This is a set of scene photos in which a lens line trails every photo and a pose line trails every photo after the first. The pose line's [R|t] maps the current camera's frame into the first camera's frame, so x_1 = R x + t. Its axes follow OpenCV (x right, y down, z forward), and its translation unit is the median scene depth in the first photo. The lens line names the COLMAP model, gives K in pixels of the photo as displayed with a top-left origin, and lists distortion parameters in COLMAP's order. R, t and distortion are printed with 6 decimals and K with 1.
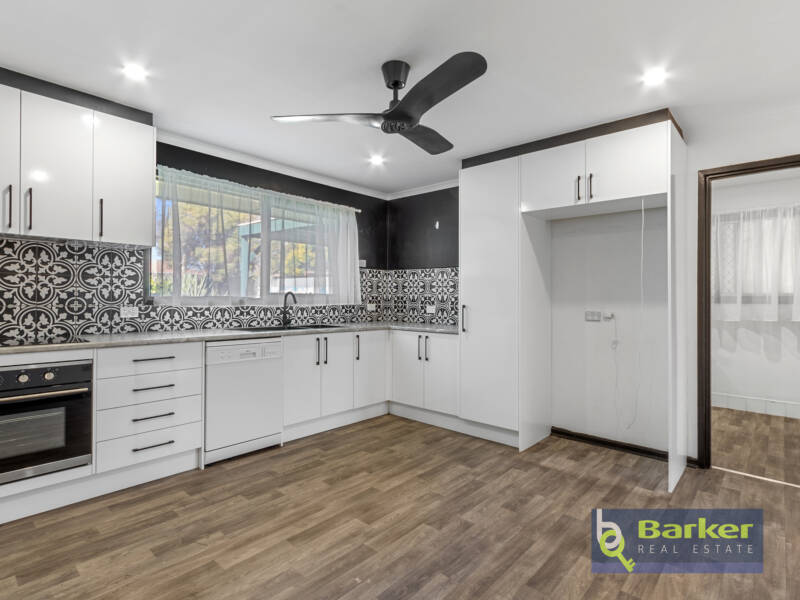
lens RADIAL K [[423.0, 0, 401.8], [0, 423.0, 296.9], [0, 0, 1]] dist [0.000724, -0.000172]
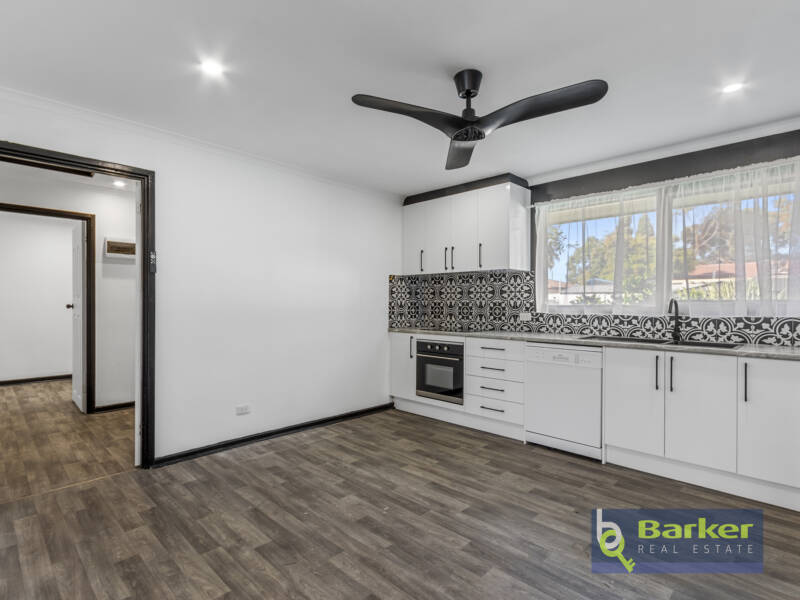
lens RADIAL K [[417.0, 0, 388.4], [0, 417.0, 308.0], [0, 0, 1]] dist [-0.000205, -0.000294]
pose [[-0.069124, -0.000444, -0.997608, 0.778904], [-0.000499, 1.000000, -0.000411, 0.009064], [0.997608, 0.000470, -0.069125, 0.683044]]
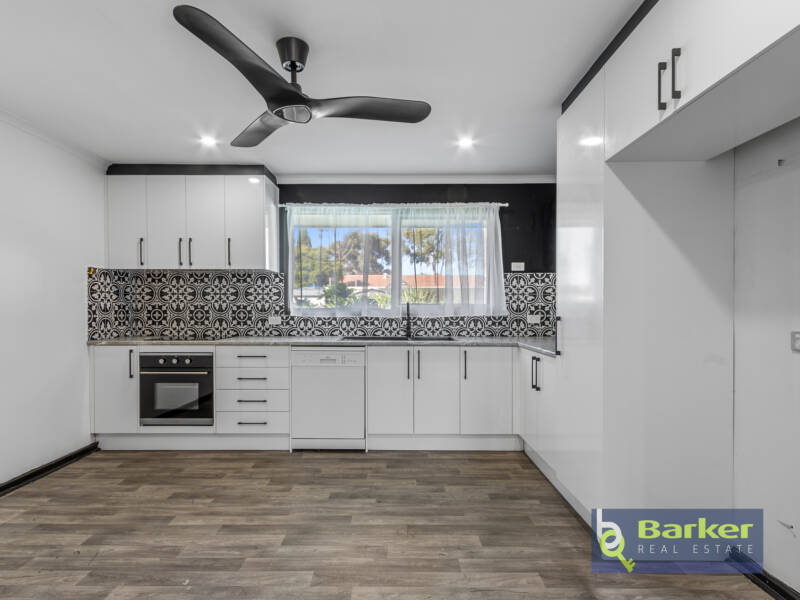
lens RADIAL K [[420.7, 0, 398.6], [0, 420.7, 316.3], [0, 0, 1]] dist [0.001378, 0.000190]
pose [[0.661212, 0.005475, -0.750179, 0.621163], [0.008438, 0.999856, 0.014734, 0.007744], [0.750152, -0.016073, 0.661070, 0.447020]]
